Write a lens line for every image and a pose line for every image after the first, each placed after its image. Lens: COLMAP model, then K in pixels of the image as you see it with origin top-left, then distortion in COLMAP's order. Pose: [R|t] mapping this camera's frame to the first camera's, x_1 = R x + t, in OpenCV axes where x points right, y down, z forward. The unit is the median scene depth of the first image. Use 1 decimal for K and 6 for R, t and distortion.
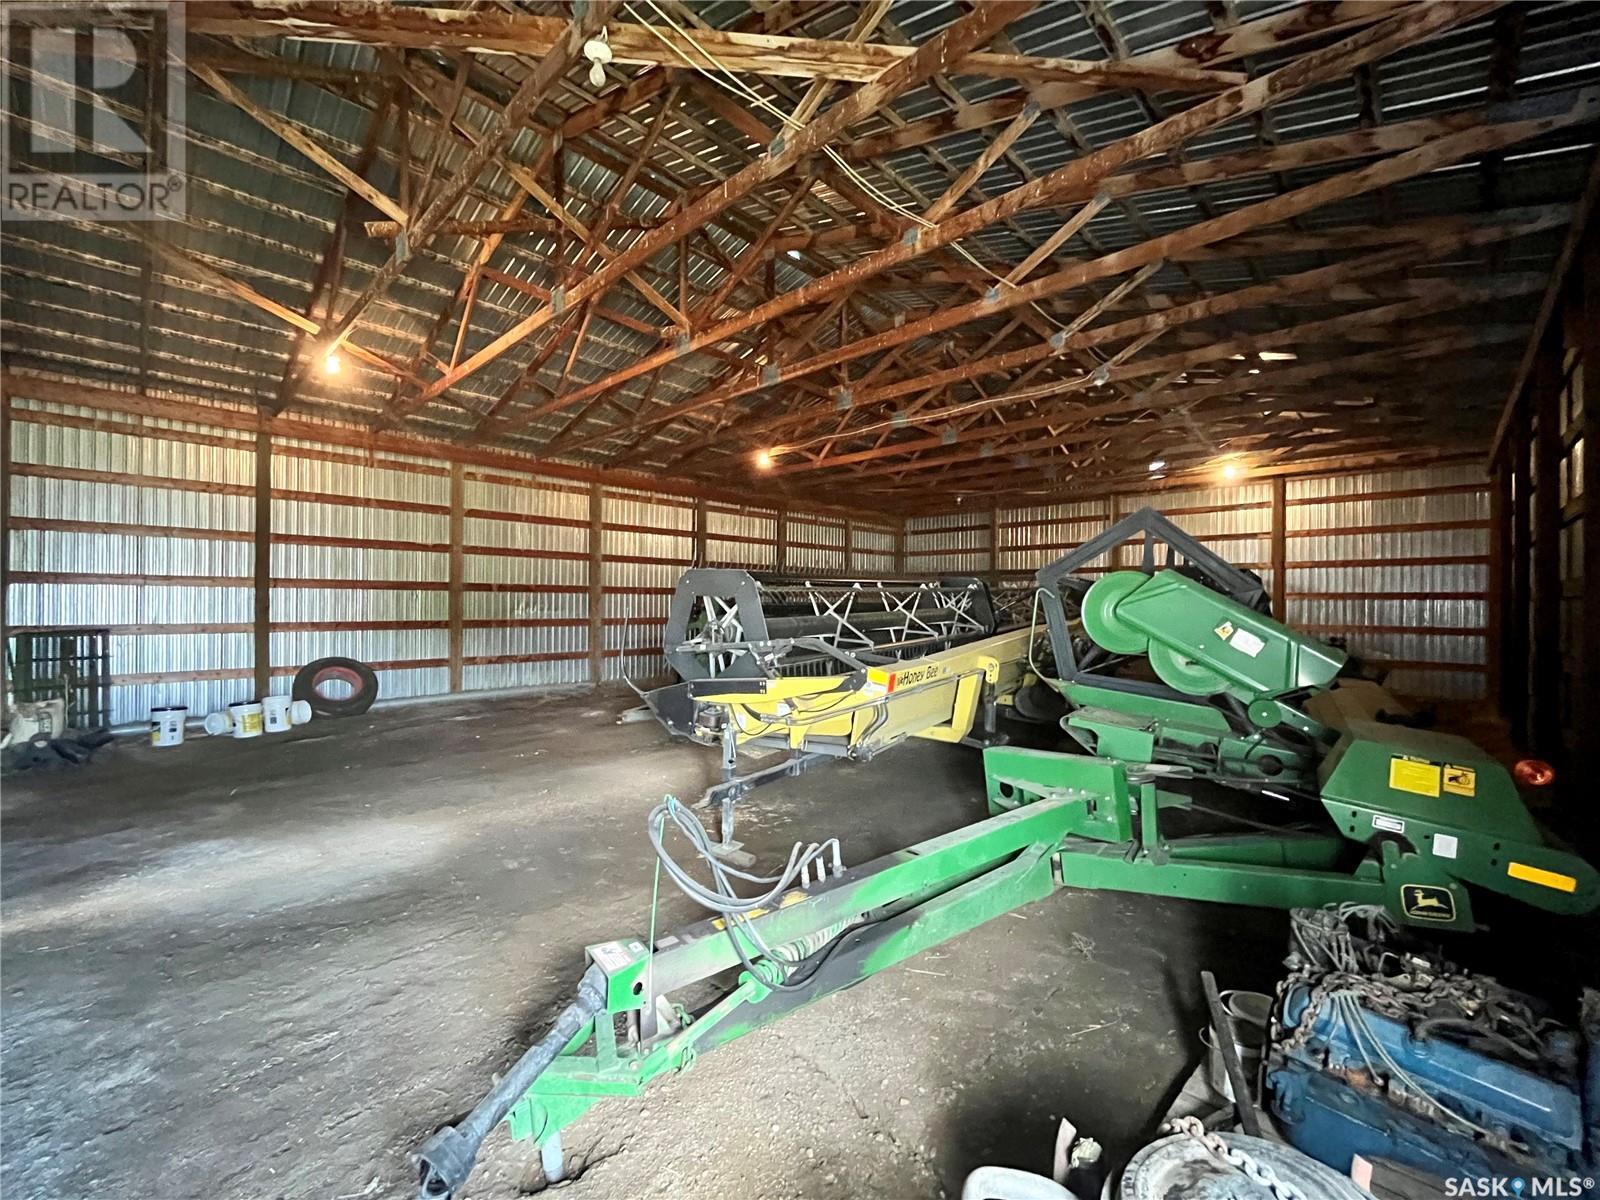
lens RADIAL K [[652.9, 0, 800.0], [0, 652.9, 600.0], [0, 0, 1]] dist [-0.001730, -0.000496]
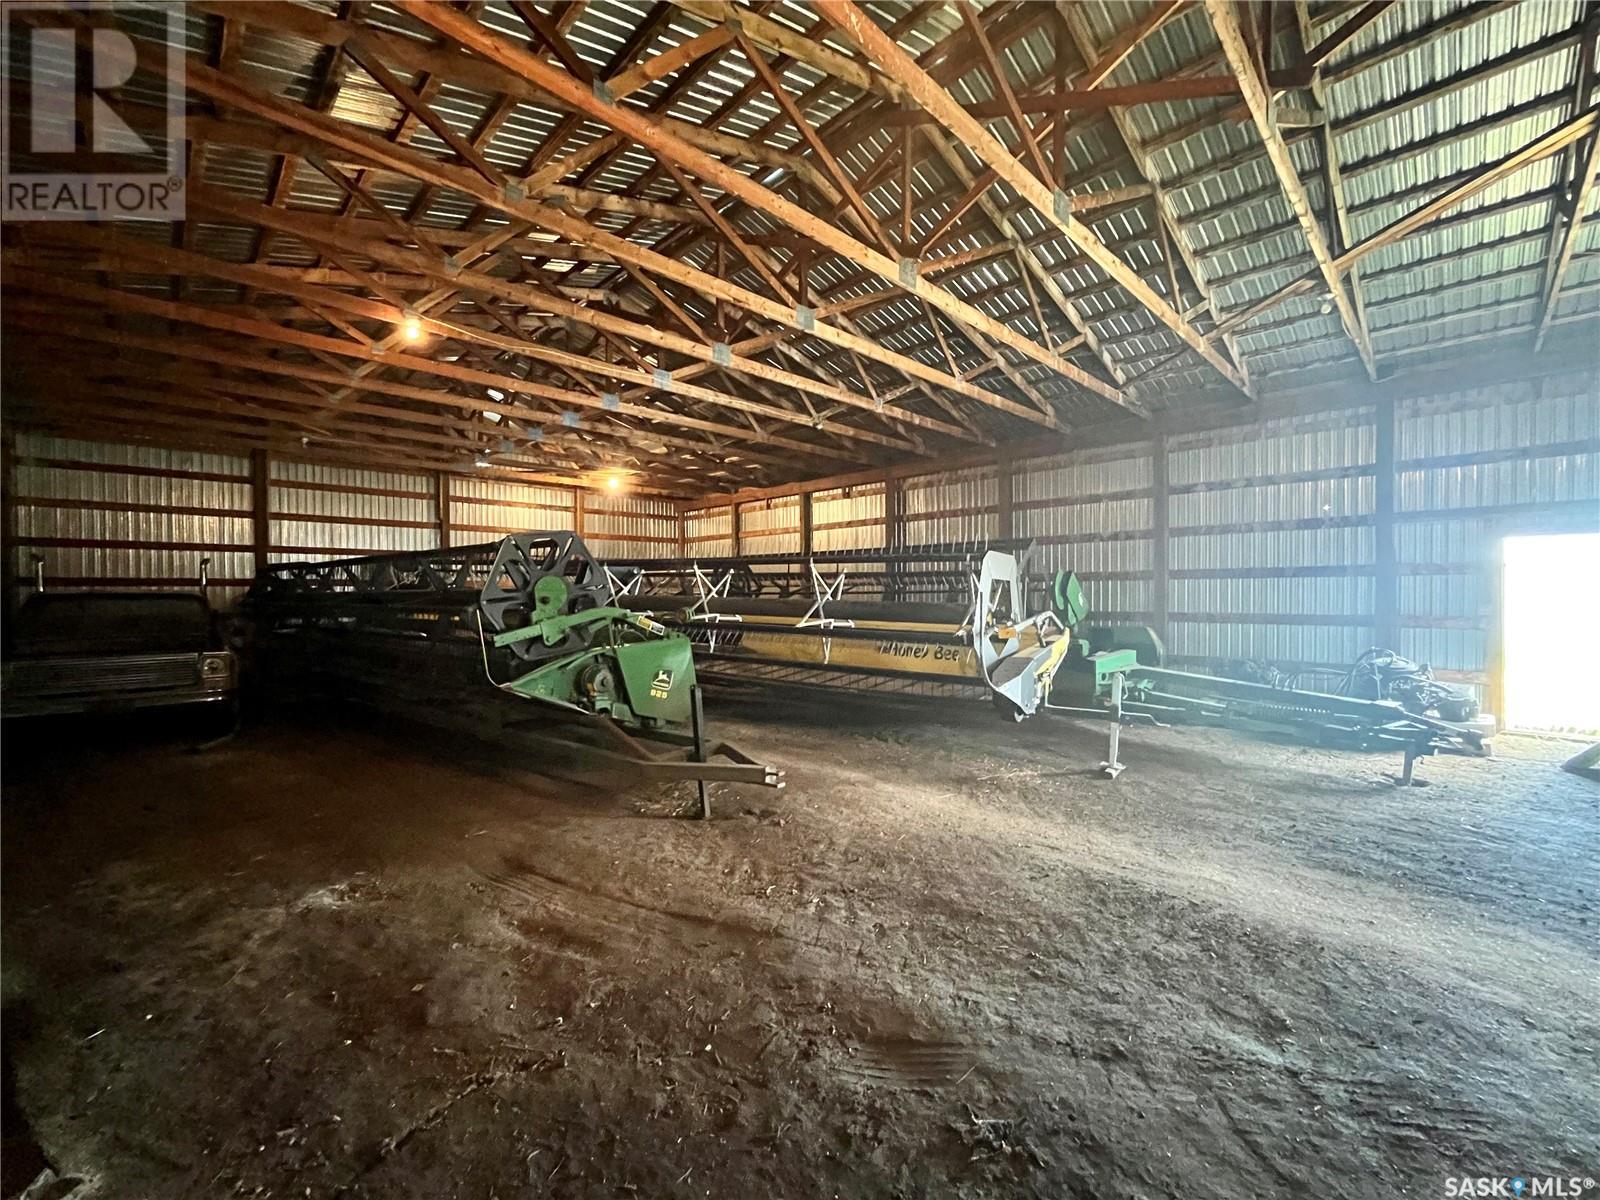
lens RADIAL K [[652.9, 0, 800.0], [0, 652.9, 600.0], [0, 0, 1]] dist [-0.001730, -0.000496]
pose [[0.018775, -0.019088, 0.999641, -0.526709], [0.005095, 0.999807, 0.018996, 0.002611], [-0.999811, 0.004737, 0.018869, 0.575801]]
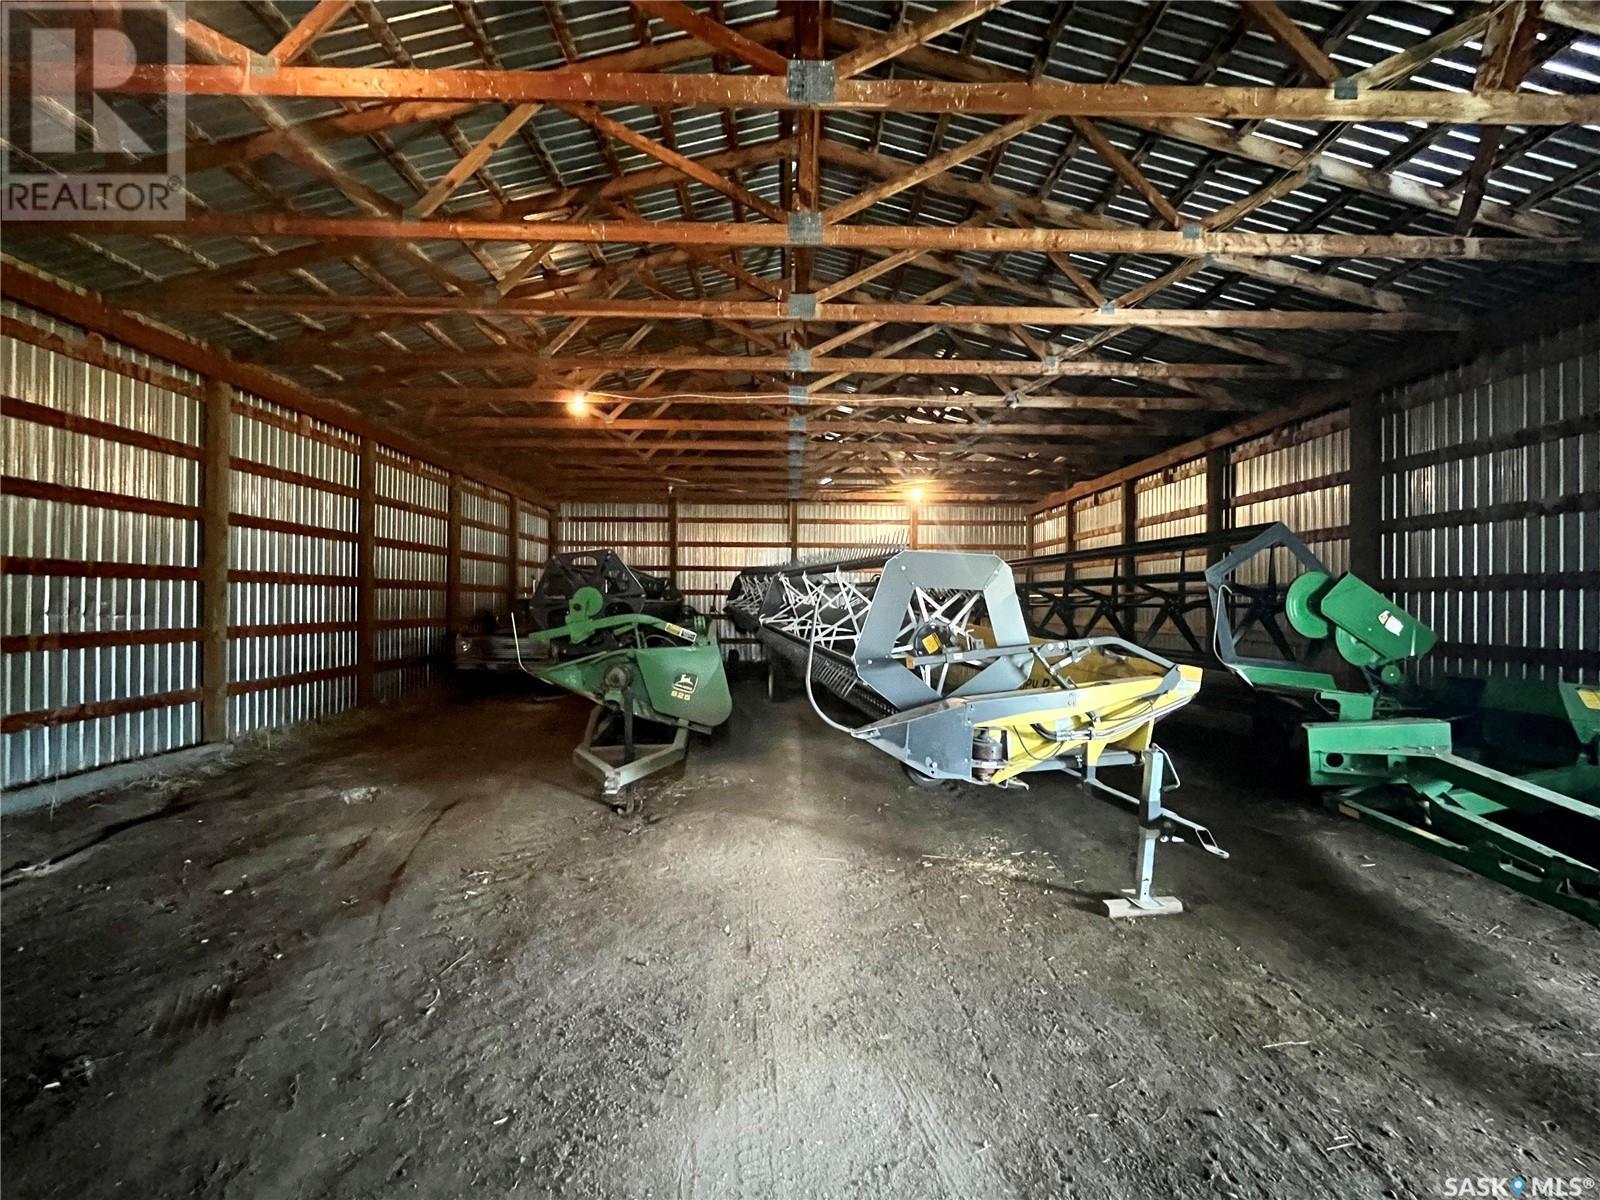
lens RADIAL K [[652.9, 0, 800.0], [0, 652.9, 600.0], [0, 0, 1]] dist [-0.001730, -0.000496]
pose [[0.702723, -0.000363, 0.711463, -0.355855], [-0.002382, 0.999993, 0.002863, 0.002599], [-0.711459, -0.003706, 0.702718, 0.262254]]
